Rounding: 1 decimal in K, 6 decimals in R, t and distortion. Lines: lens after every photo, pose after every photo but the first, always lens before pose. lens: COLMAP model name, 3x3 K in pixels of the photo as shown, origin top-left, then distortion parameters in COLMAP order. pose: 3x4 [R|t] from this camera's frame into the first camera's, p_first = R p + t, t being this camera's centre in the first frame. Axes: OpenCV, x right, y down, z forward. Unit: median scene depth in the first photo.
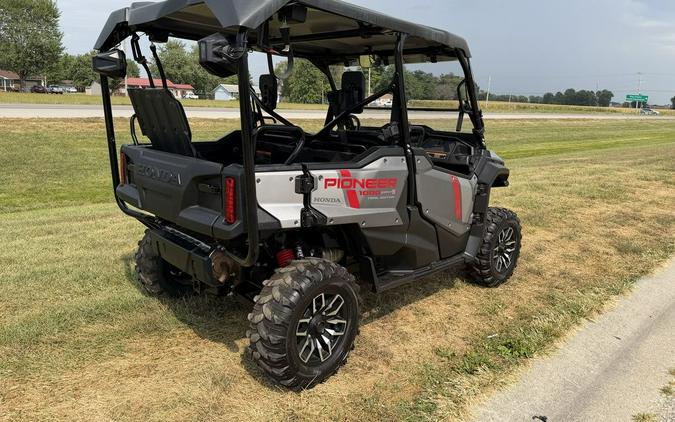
lens RADIAL K [[478.9, 0, 337.1], [0, 478.9, 172.0], [0, 0, 1]] dist [-0.001433, -0.002238]
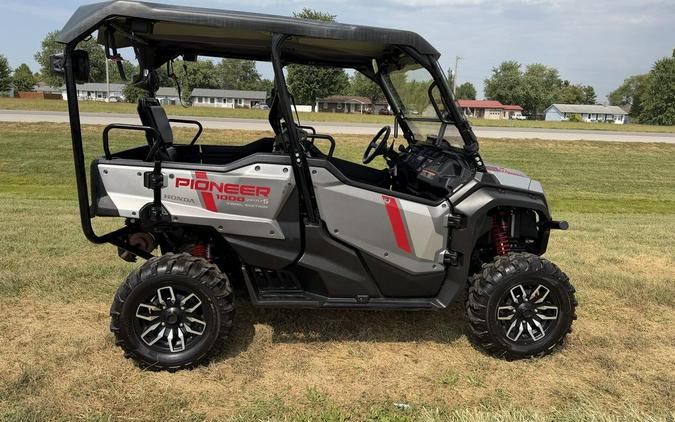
lens RADIAL K [[478.9, 0, 337.1], [0, 478.9, 172.0], [0, 0, 1]] dist [-0.001433, -0.002238]
pose [[0.771230, 0.067572, -0.632960, 0.817284], [-0.095497, 0.995378, -0.010096, -0.019838], [0.629352, 0.068233, 0.774119, 0.360158]]
